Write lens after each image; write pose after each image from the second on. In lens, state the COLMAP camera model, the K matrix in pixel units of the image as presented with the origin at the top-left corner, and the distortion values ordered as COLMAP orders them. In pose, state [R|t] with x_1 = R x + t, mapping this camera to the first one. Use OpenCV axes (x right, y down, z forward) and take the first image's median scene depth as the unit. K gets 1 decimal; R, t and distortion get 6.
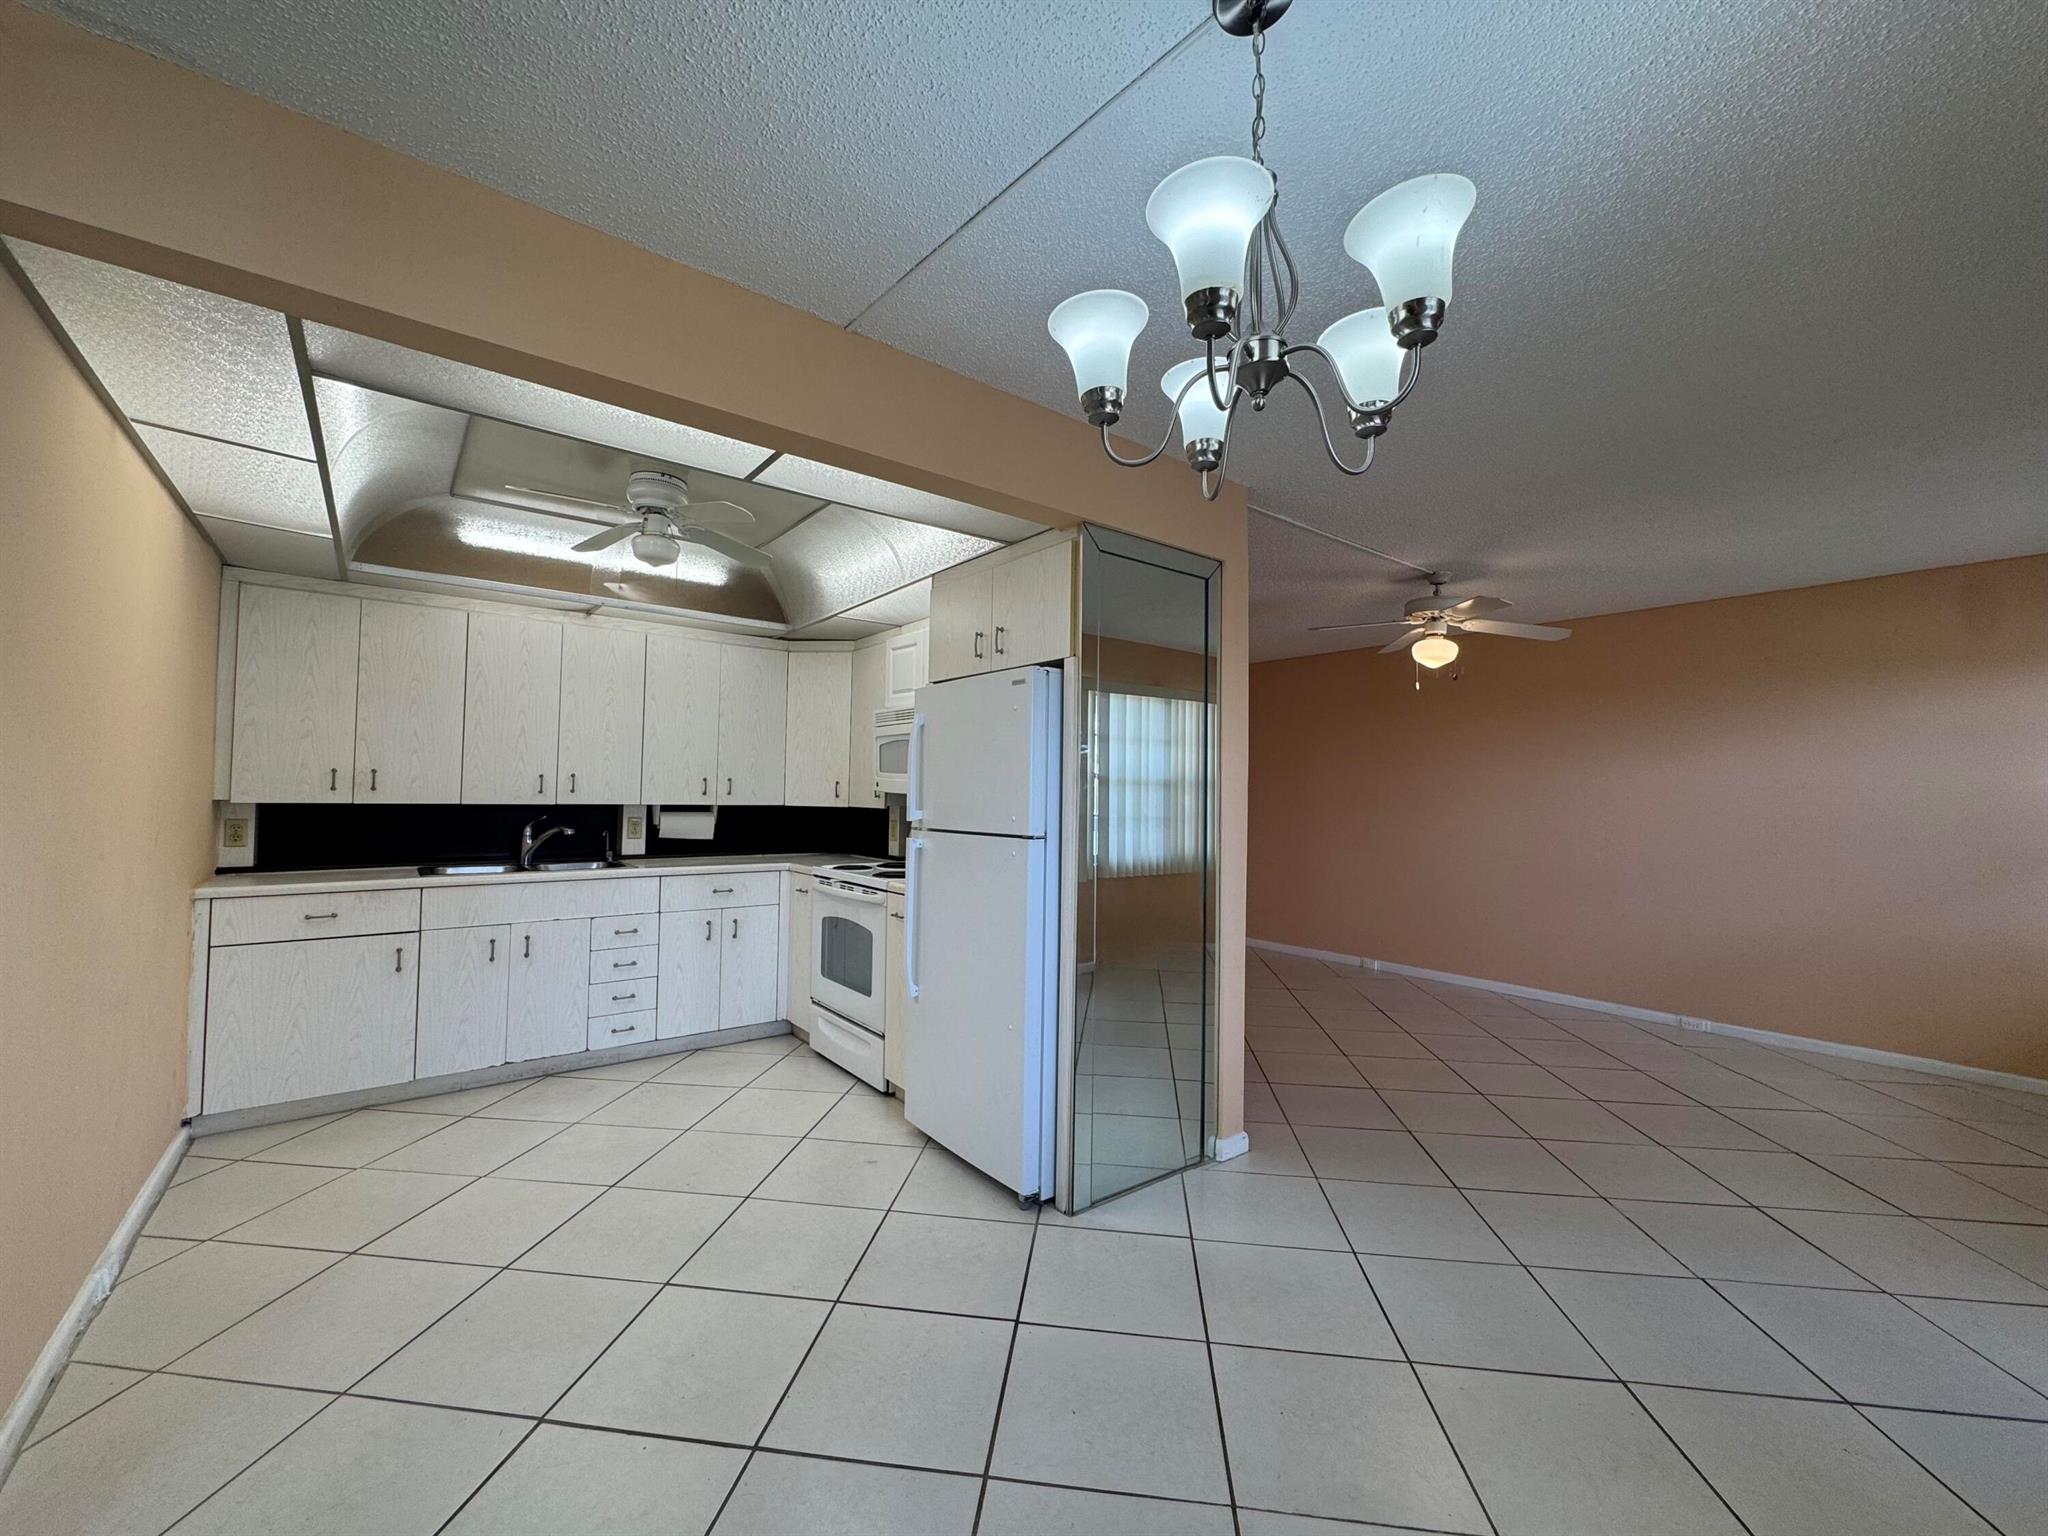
lens RADIAL K [[814.3, 0, 1025.8], [0, 814.3, 767.4], [0, 0, 1]] dist [-0.003416, 0.000100]
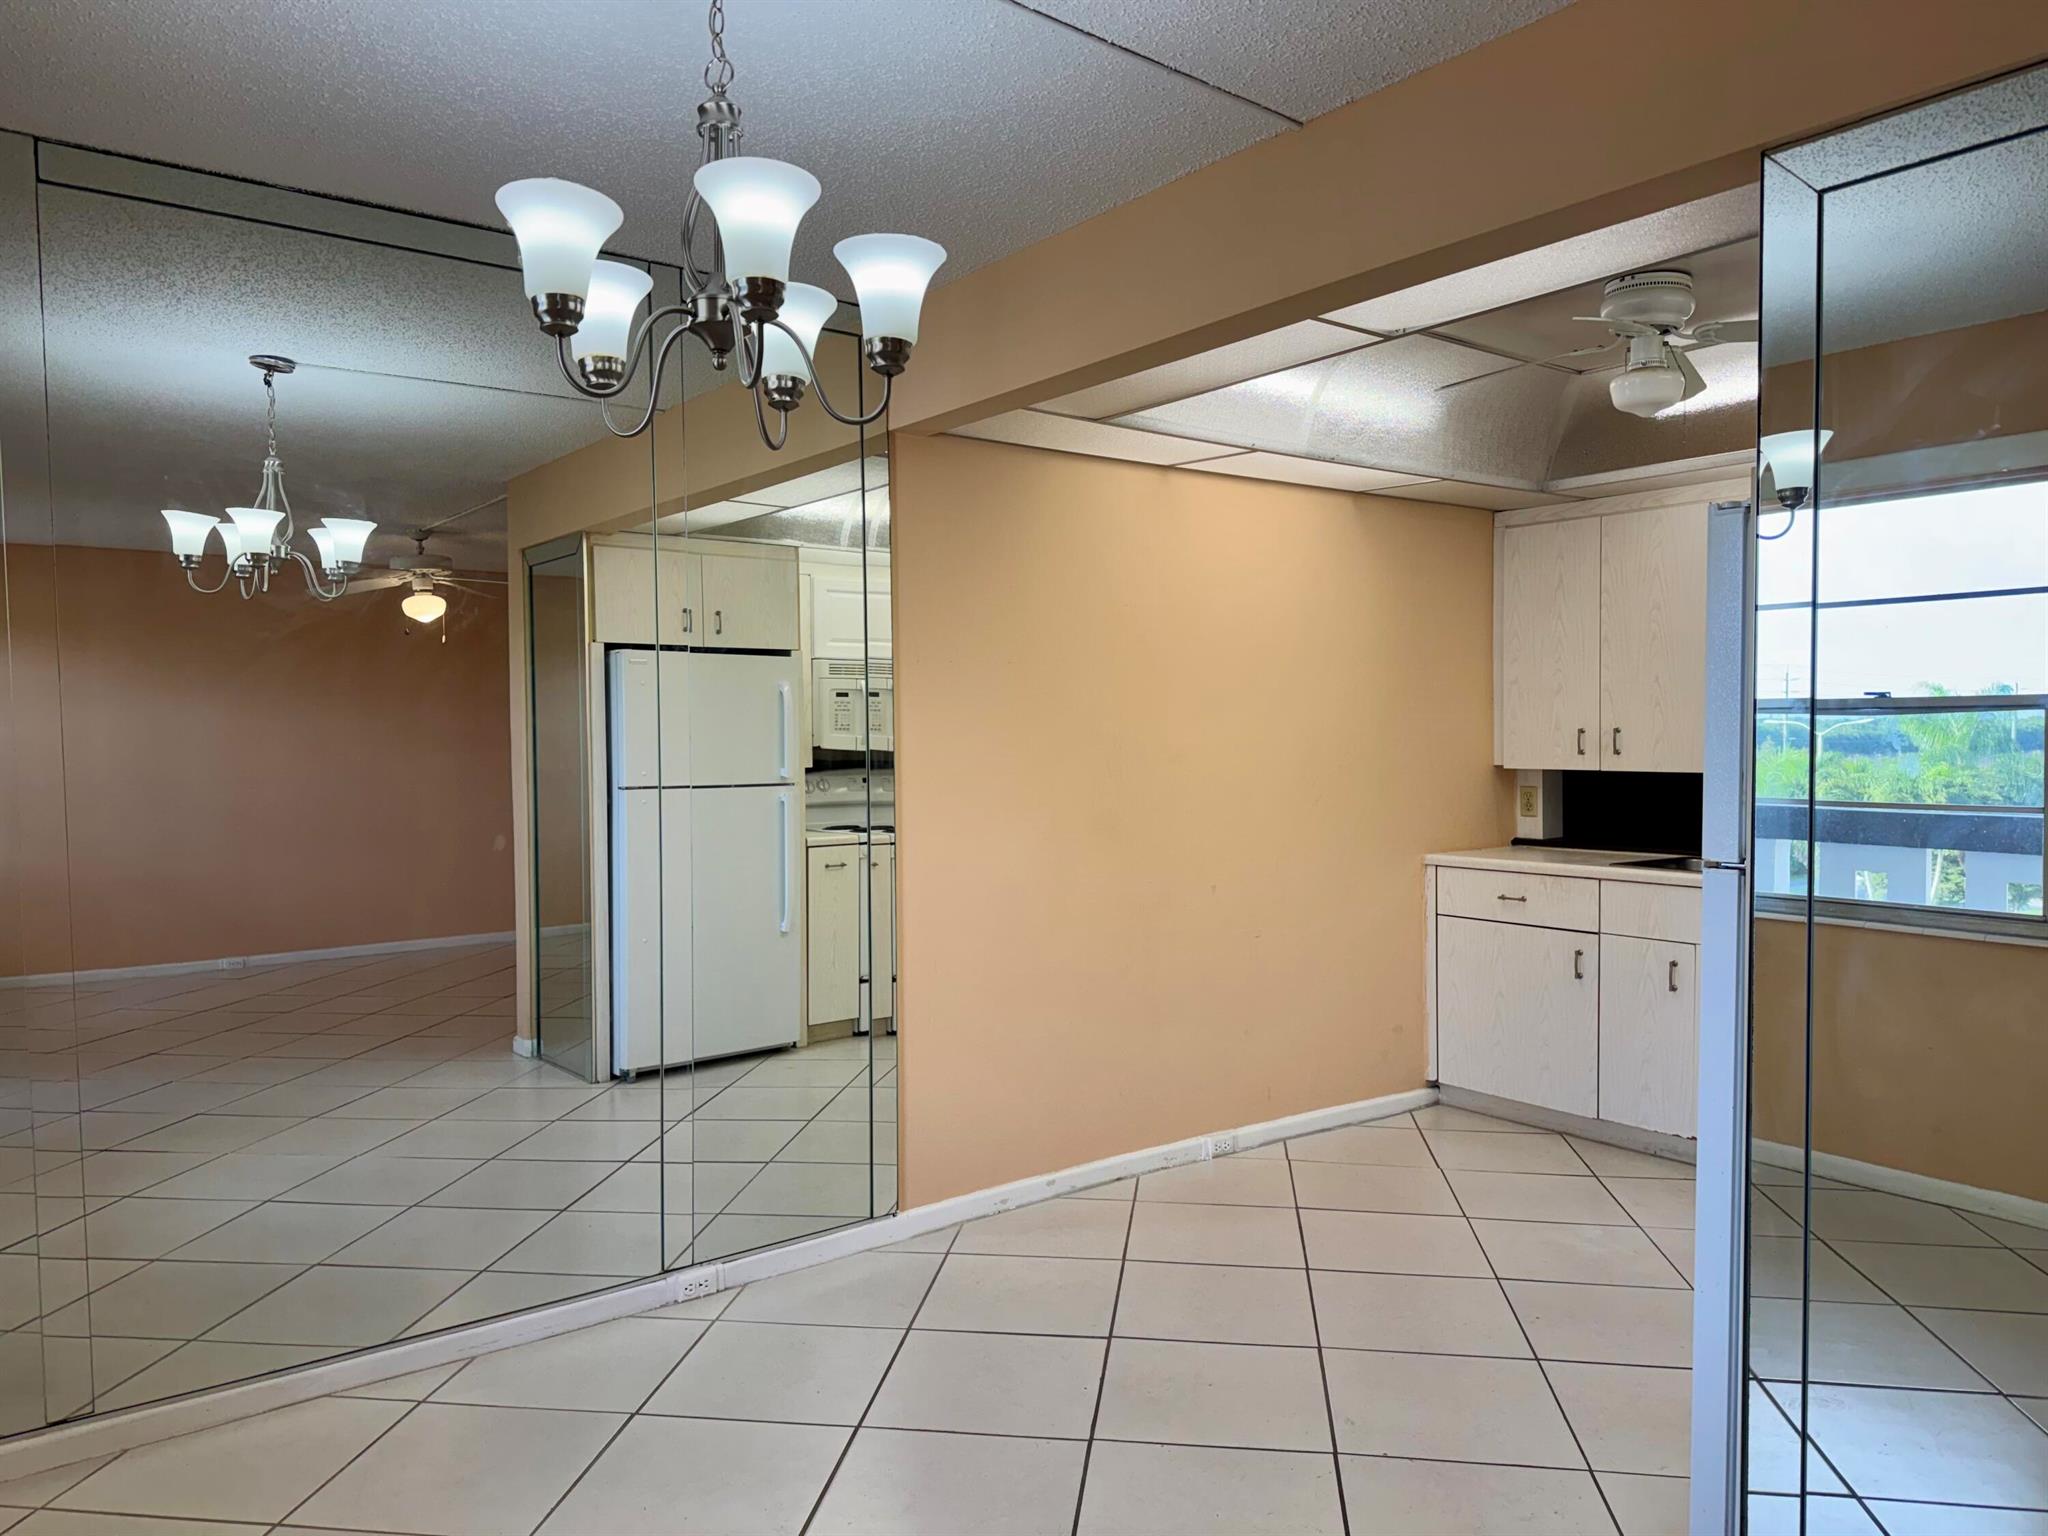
lens RADIAL K [[1423.3, 0, 1013.7], [0, 1423.3, 772.5], [0, 0, 1]] dist [0.129685, -0.198263]
pose [[-0.021987, 0.014305, -0.999656, 0.613988], [0.037009, 0.999224, 0.013485, 0.004748], [0.999073, -0.036700, -0.022500, 0.427927]]
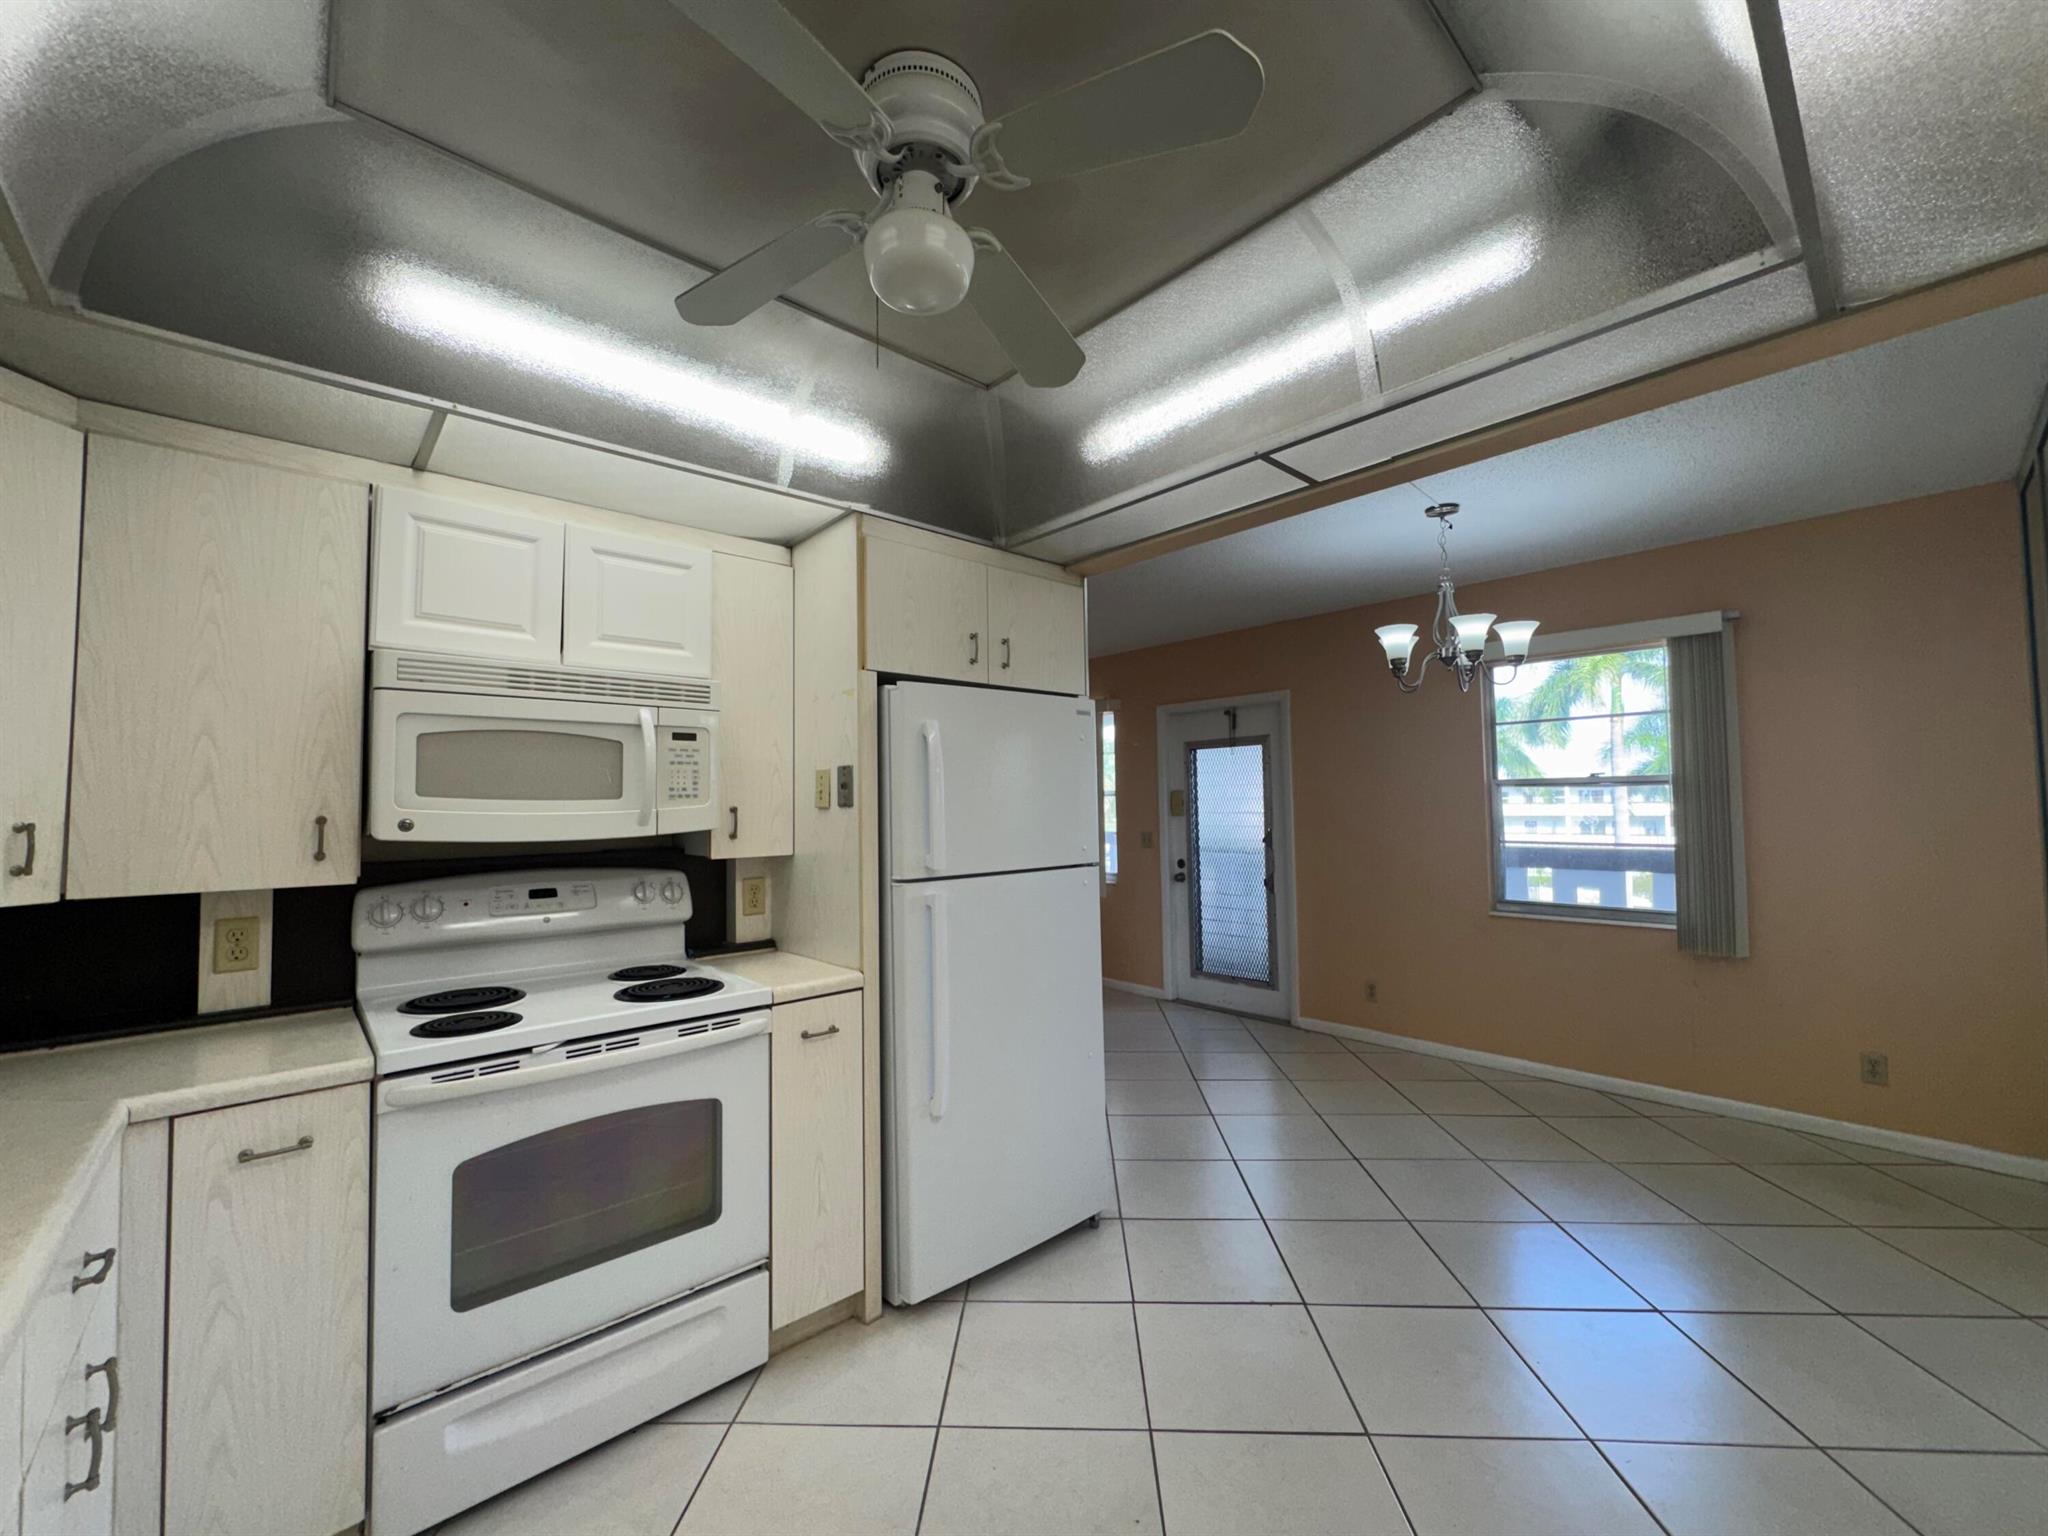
lens RADIAL K [[814.3, 0, 1025.8], [0, 814.3, 767.4], [0, 0, 1]] dist [-0.003416, 0.000100]
pose [[-0.071886, 0.032637, 0.996879, -0.726668], [-0.017715, 0.999265, -0.033993, -0.000613], [-0.997256, -0.020103, -0.071255, 0.819524]]
